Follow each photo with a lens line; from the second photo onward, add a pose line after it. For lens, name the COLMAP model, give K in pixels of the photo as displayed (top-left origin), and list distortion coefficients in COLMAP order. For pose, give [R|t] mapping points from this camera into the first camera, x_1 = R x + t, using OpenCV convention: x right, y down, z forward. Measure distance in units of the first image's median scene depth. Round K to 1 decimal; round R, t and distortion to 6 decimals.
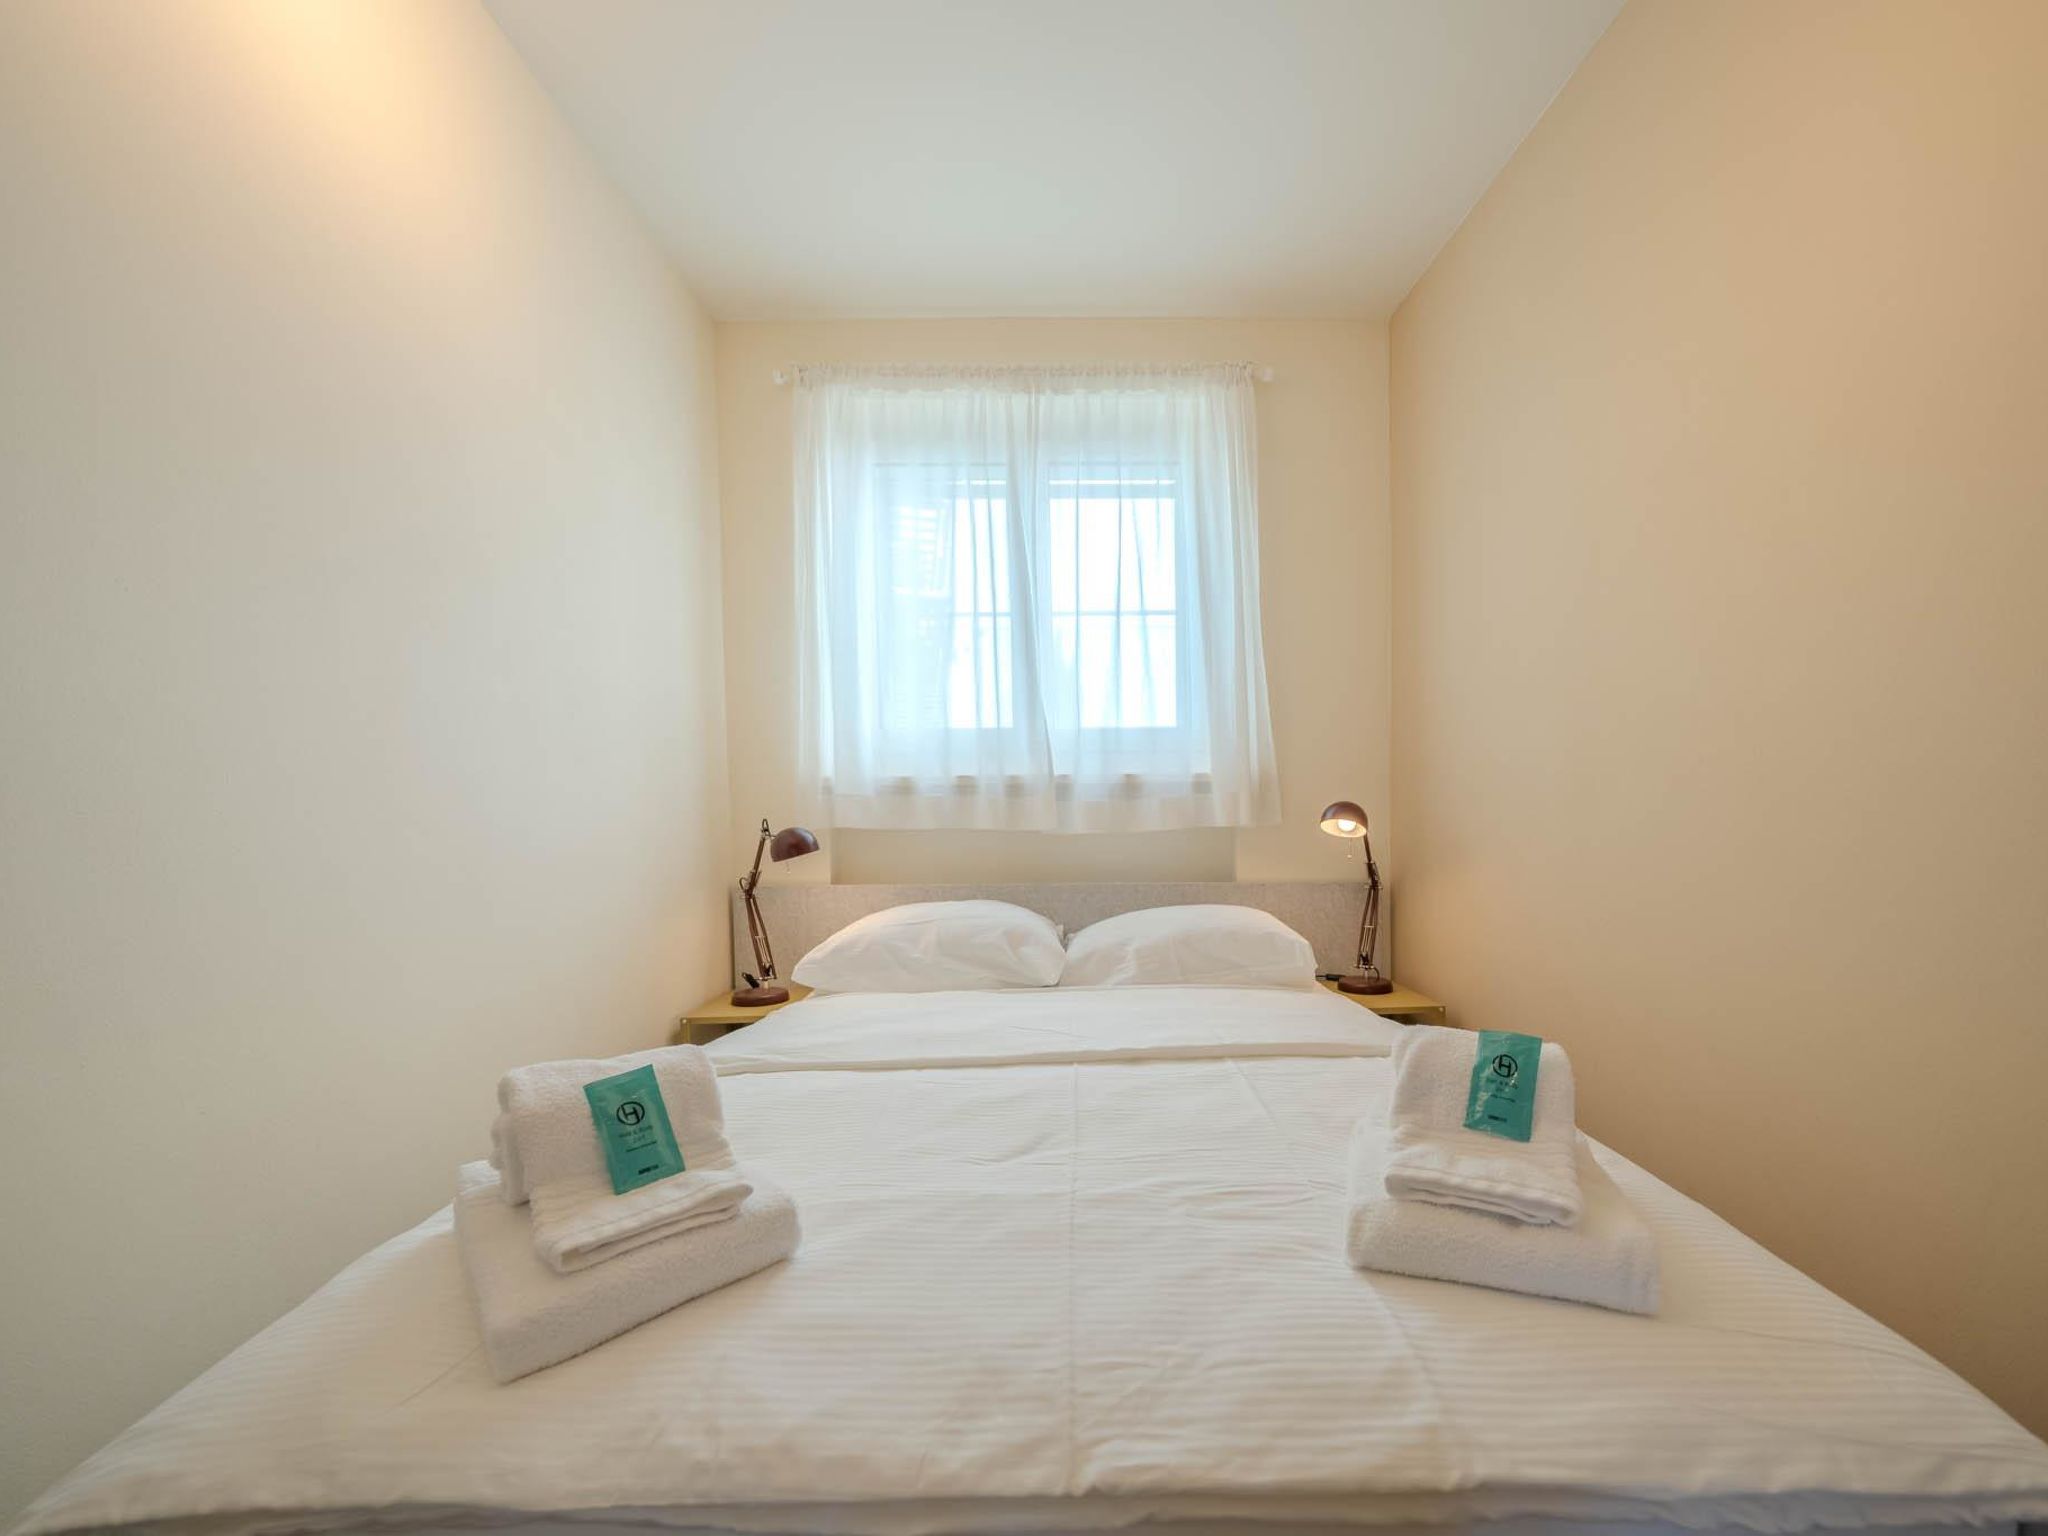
lens RADIAL K [[811.2, 0, 1078.0], [0, 811.2, 866.9], [0, 0, 1]] dist [-0.003159, -0.000283]
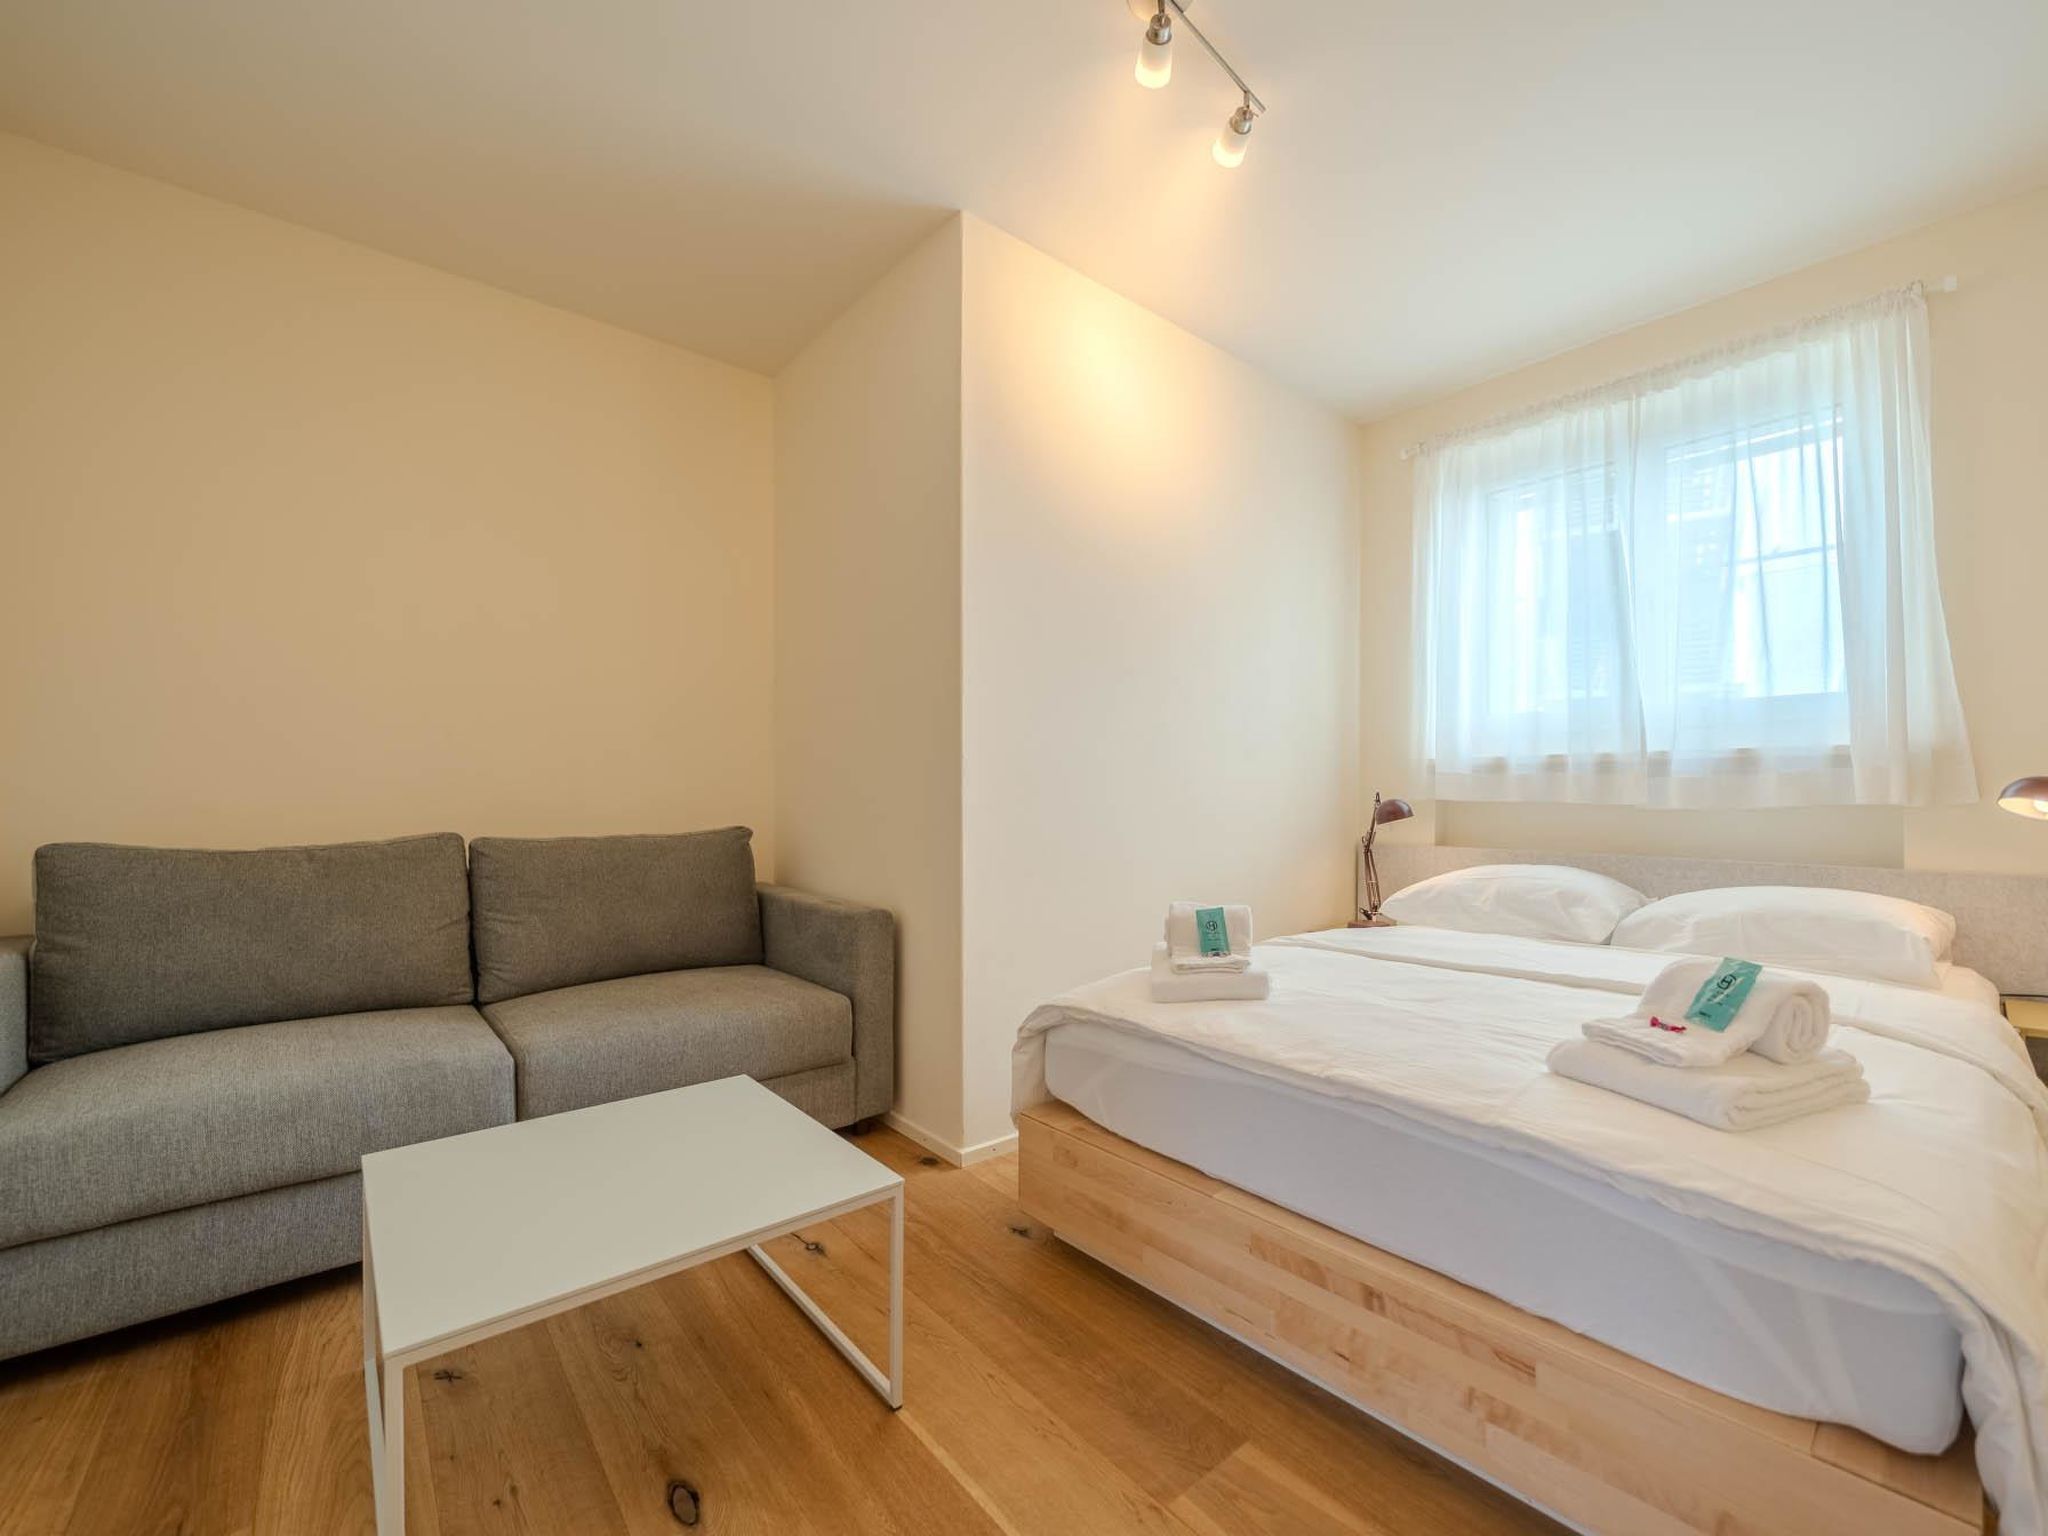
lens RADIAL K [[861.0, 0, 1050.6], [0, 861.0, 798.6], [0, 0, 1]] dist [-0.003249, -0.000416]
pose [[0.649112, 0.014134, -0.760562, 0.323468], [-0.048014, 0.998595, -0.022420, 0.008110], [0.759176, 0.051071, 0.648879, -0.304404]]
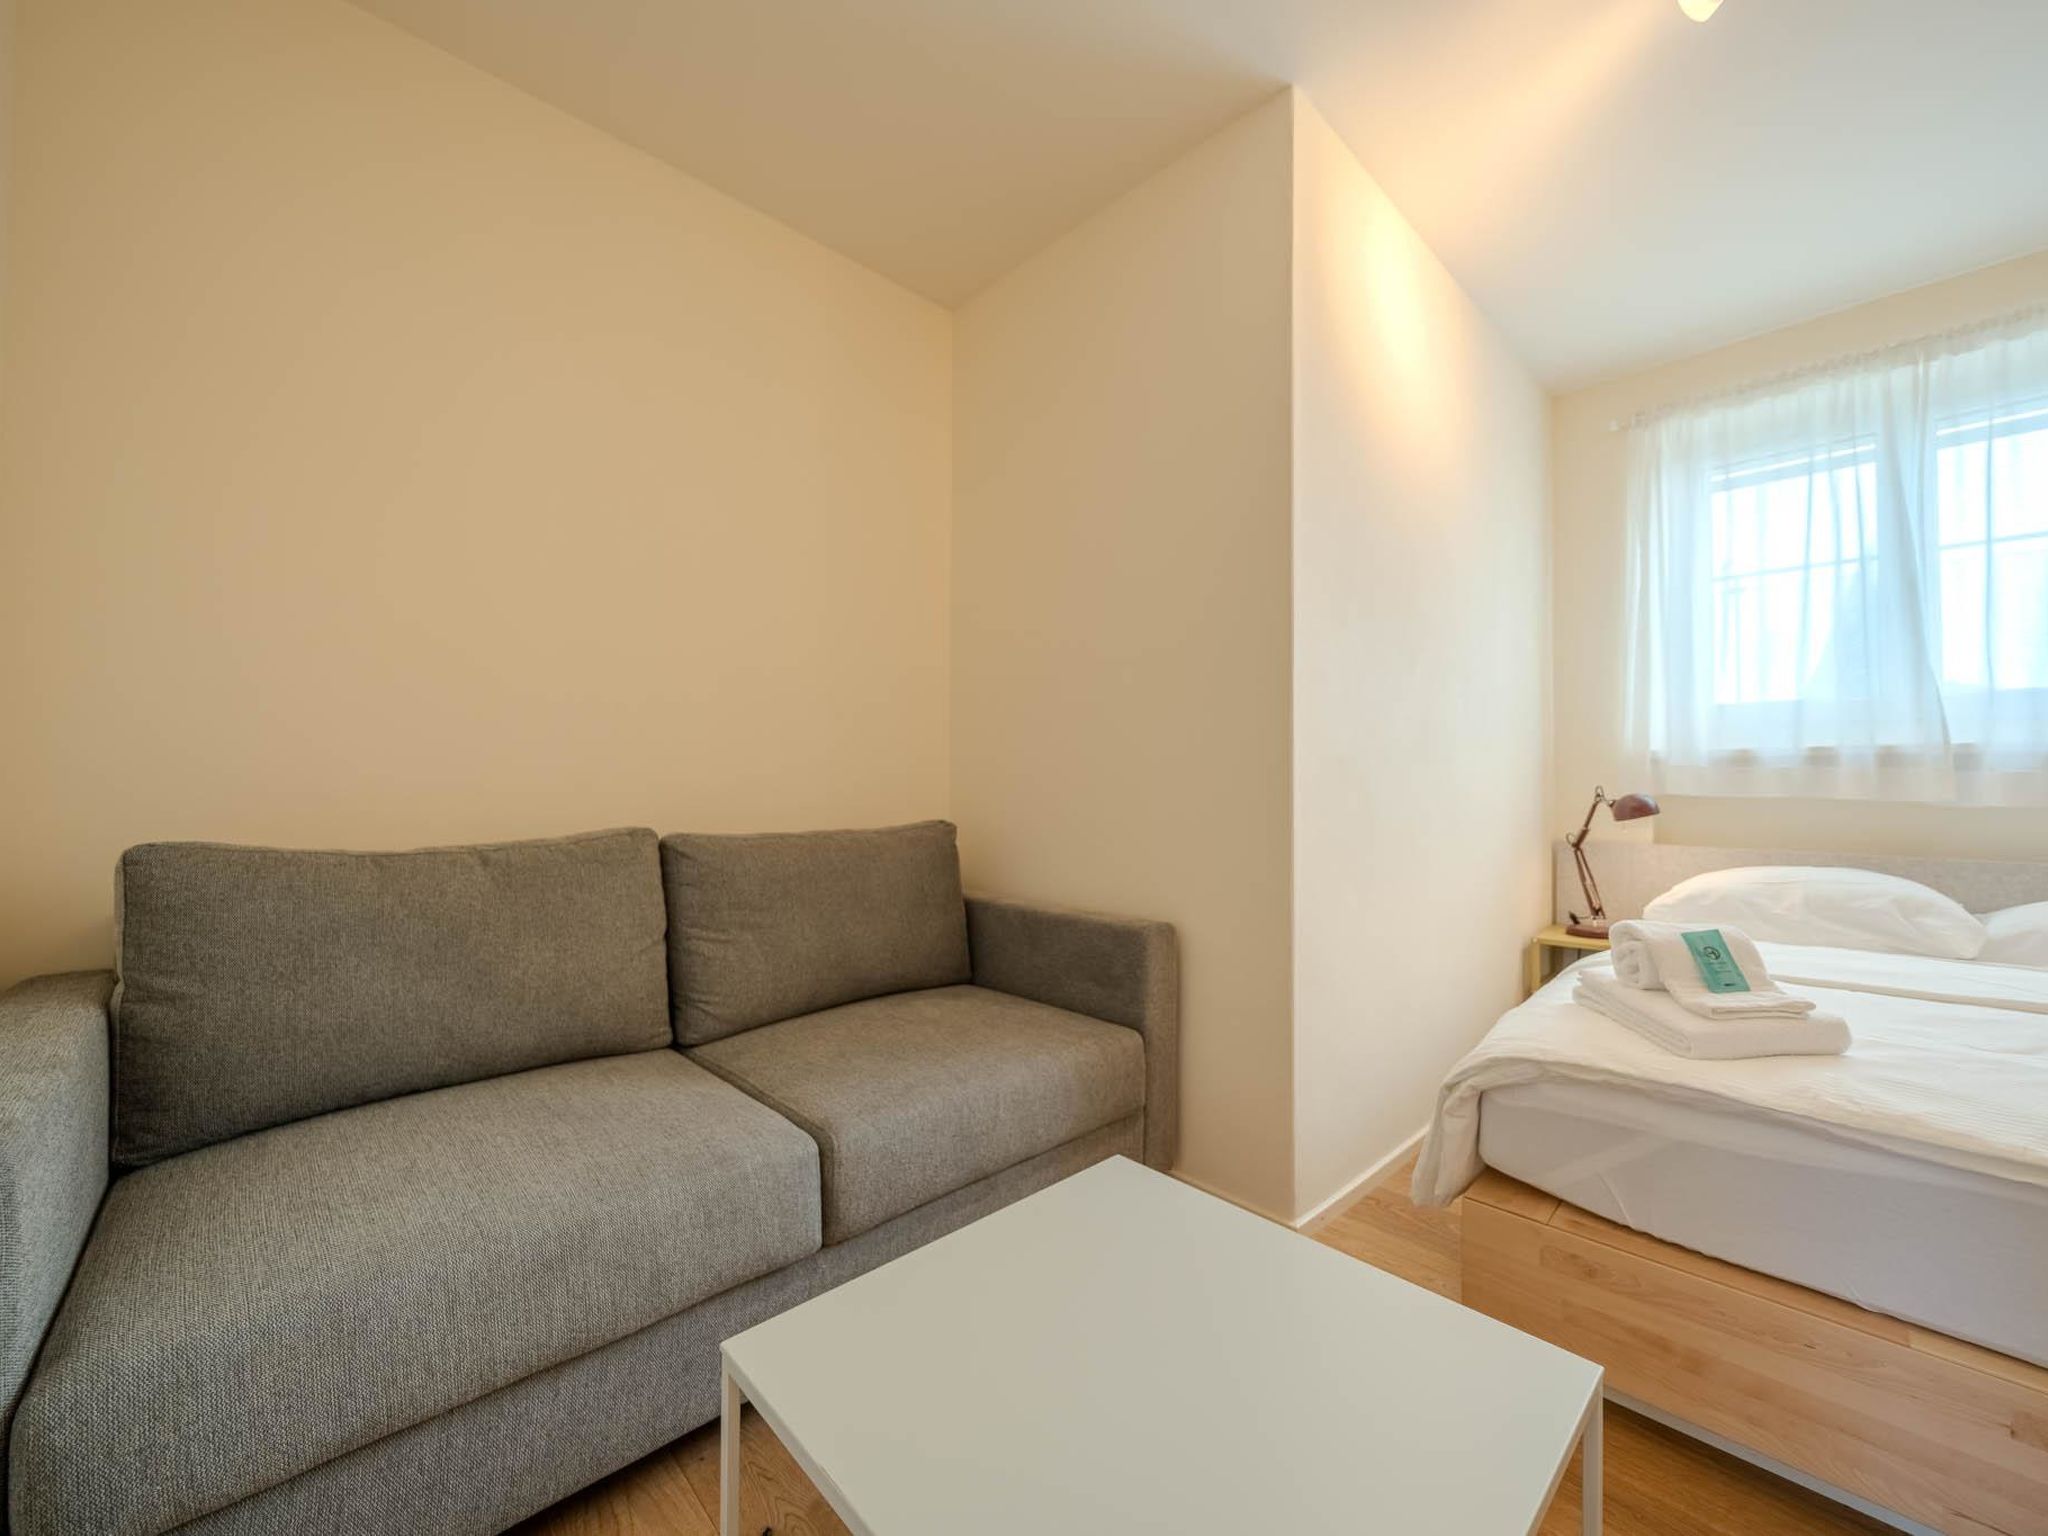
lens RADIAL K [[804.4, 0, 1030.6], [0, 804.4, 775.3], [0, 0, 1]] dist [-0.002183, -0.000767]
pose [[0.693261, 0.005833, -0.720663, -0.104355], [-0.054322, 0.997546, -0.044182, 0.023920], [0.718637, 0.069777, 0.691876, -0.437703]]
